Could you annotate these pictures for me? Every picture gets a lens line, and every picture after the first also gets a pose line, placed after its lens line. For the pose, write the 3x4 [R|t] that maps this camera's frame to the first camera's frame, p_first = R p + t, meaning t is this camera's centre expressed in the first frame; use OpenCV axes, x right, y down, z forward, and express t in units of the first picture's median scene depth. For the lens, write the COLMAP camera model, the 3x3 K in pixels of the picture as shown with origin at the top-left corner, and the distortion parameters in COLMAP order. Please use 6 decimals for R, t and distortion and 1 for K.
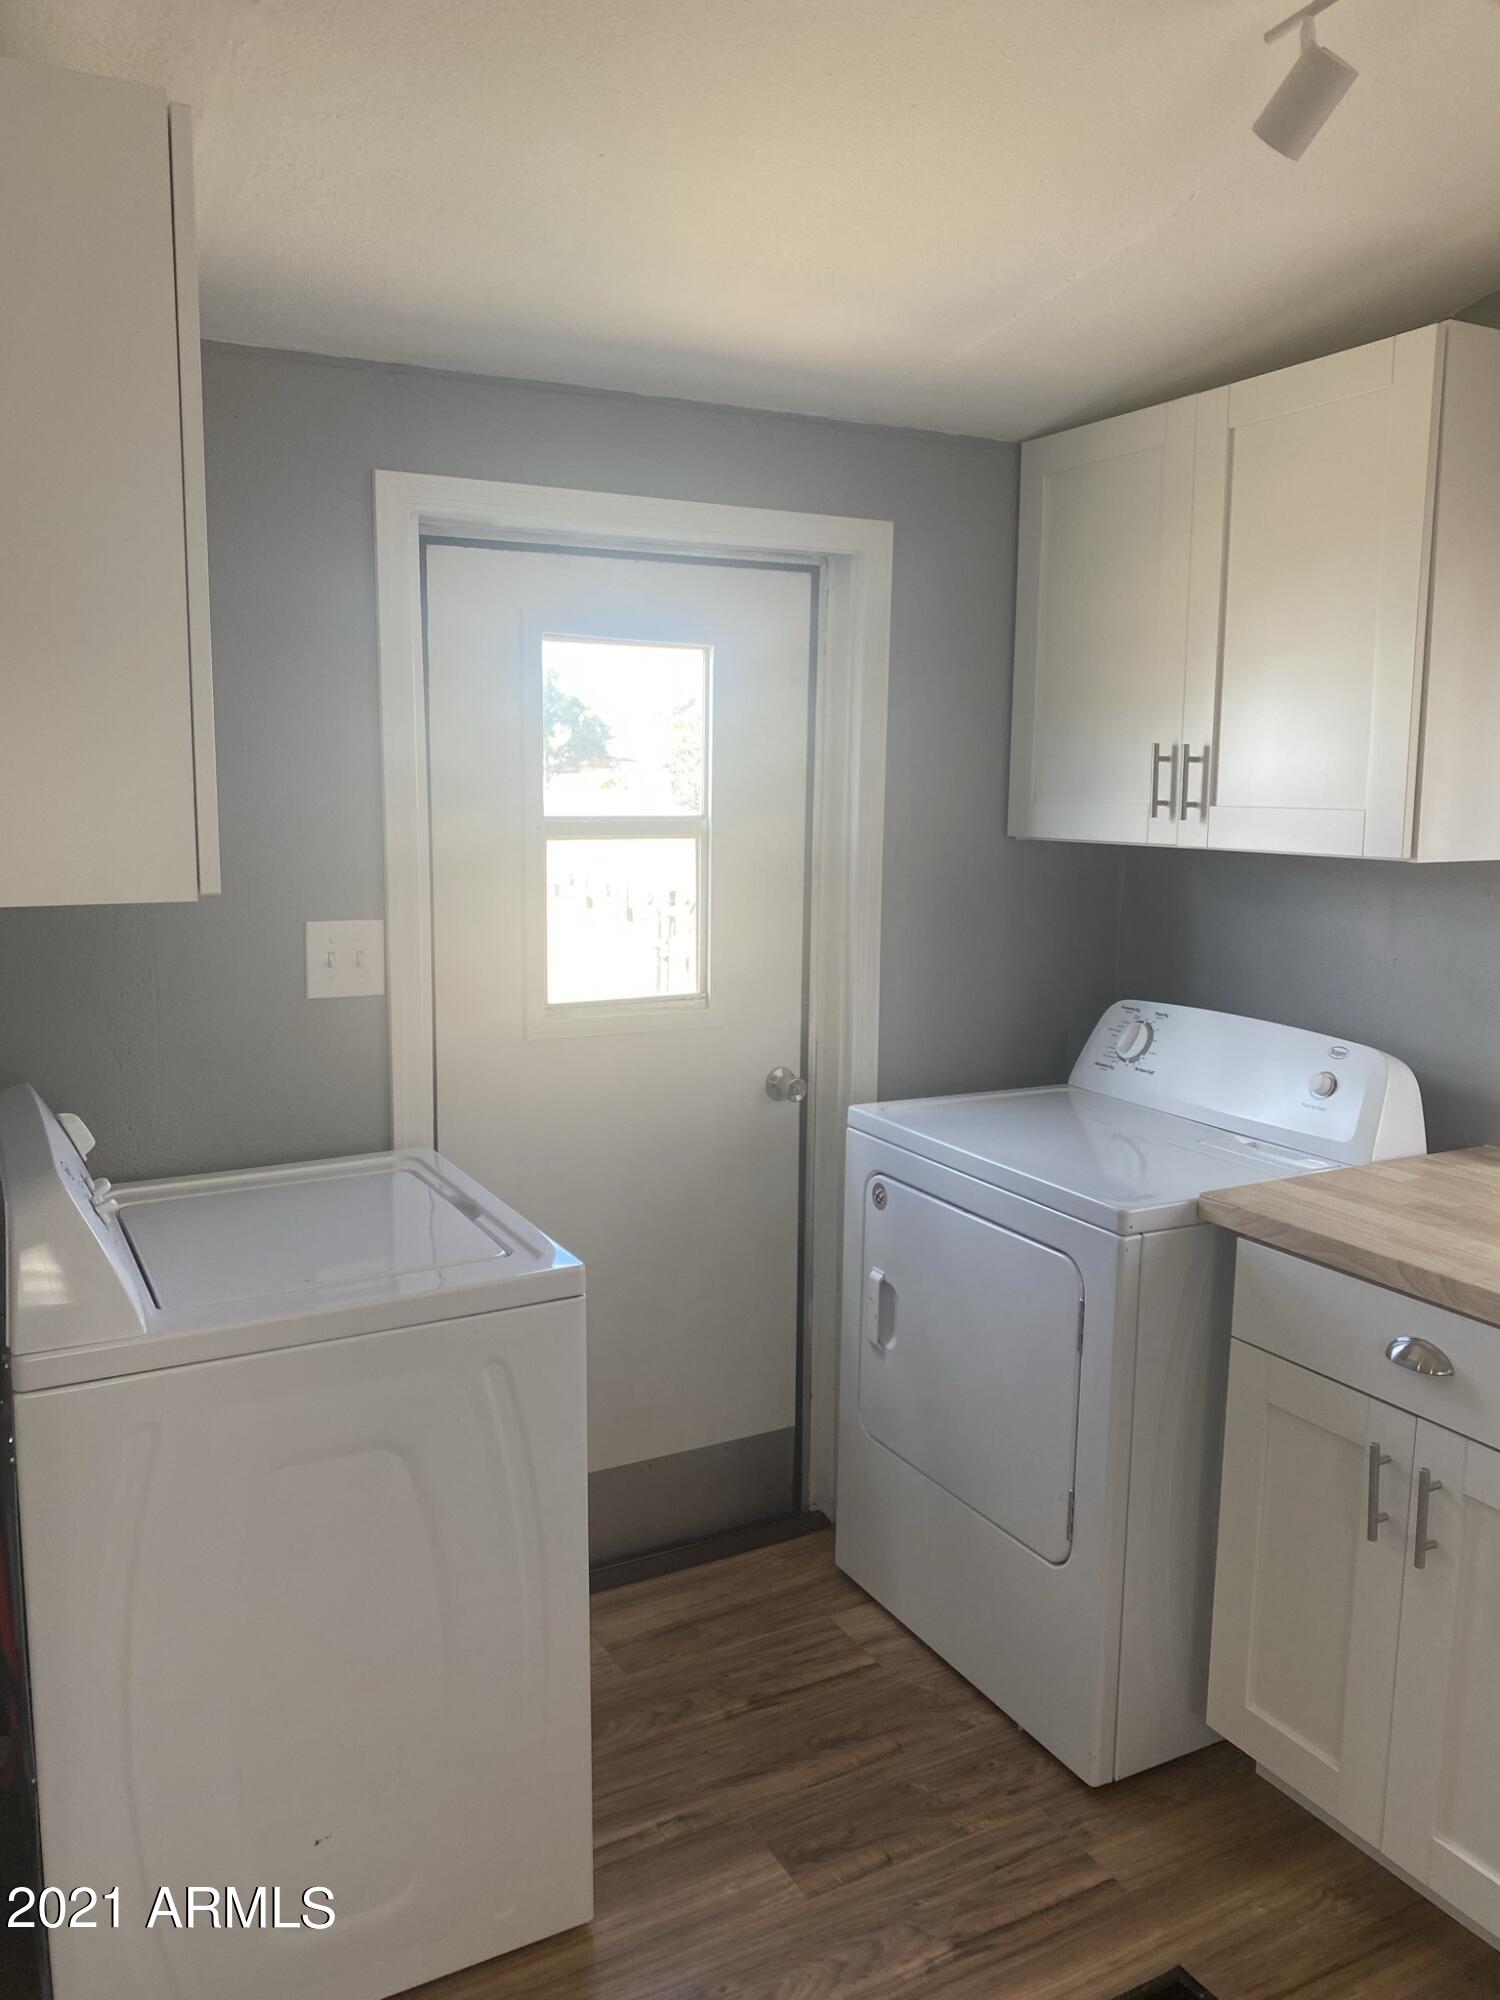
lens RADIAL K [[1515.8, 0, 745.0], [0, 1515.8, 990.2], [0, 0, 1]] dist [0.012905, -0.002686]
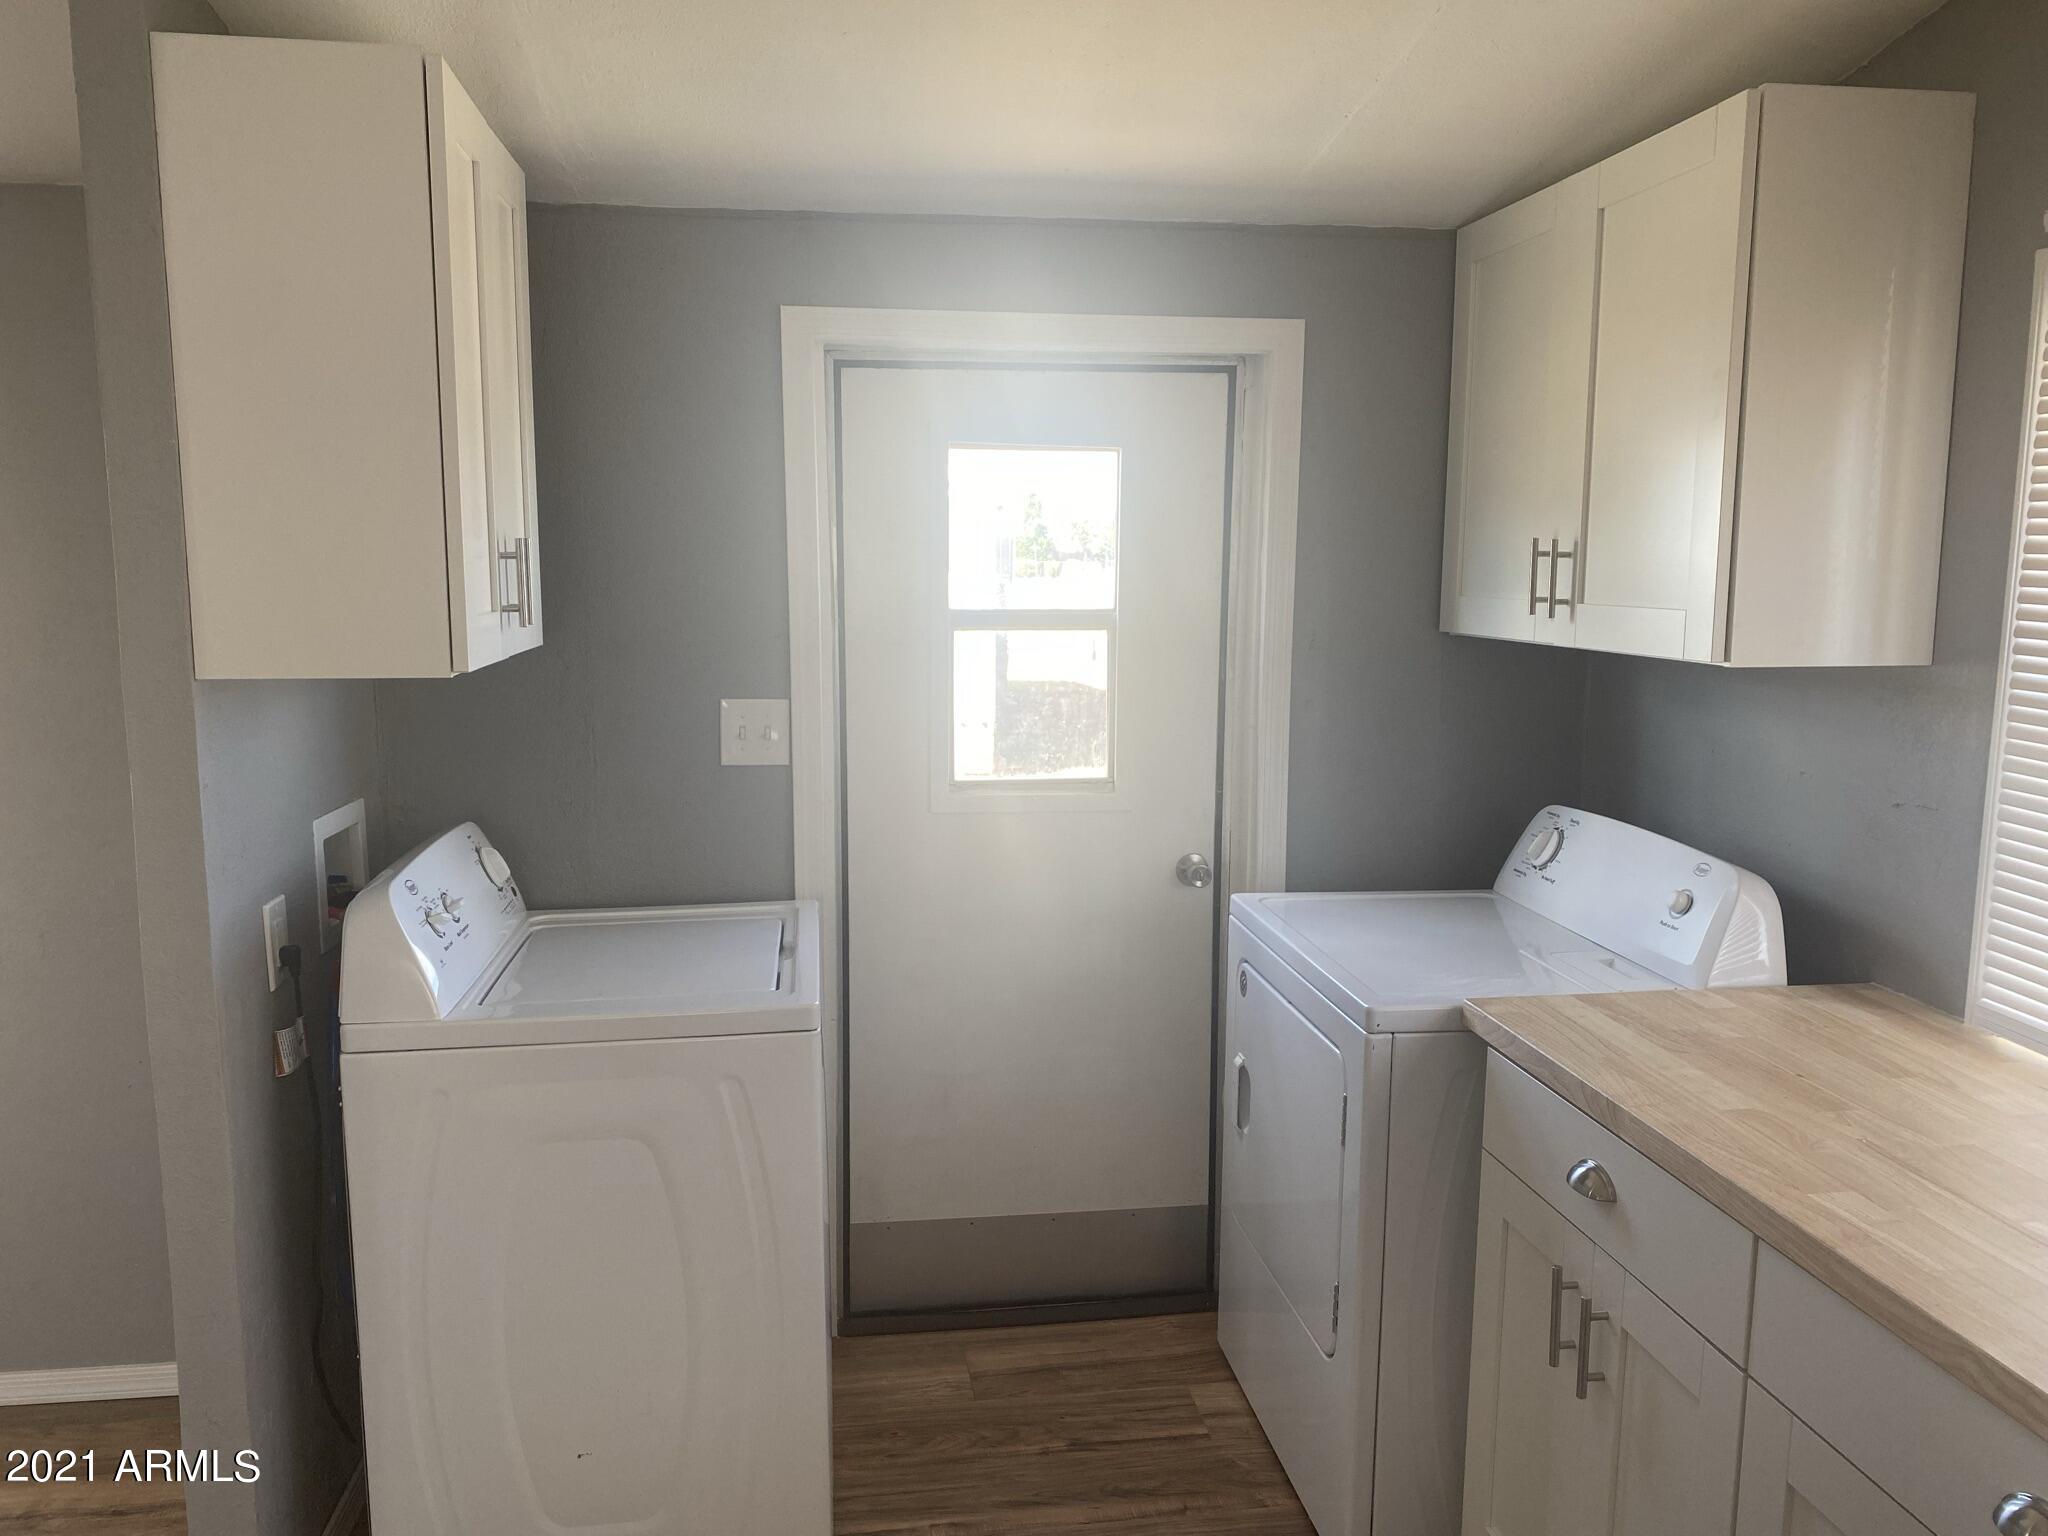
lens RADIAL K [[1552.2, 0, 1036.9], [0, 1552.2, 778.8], [0, 0, 1]] dist [0.012905, -0.002686]
pose [[0.940559, 0.044153, -0.336748, 0.320287], [-0.044211, 0.998994, 0.007501, -0.003500], [0.336740, 0.007833, 0.941565, -0.035204]]
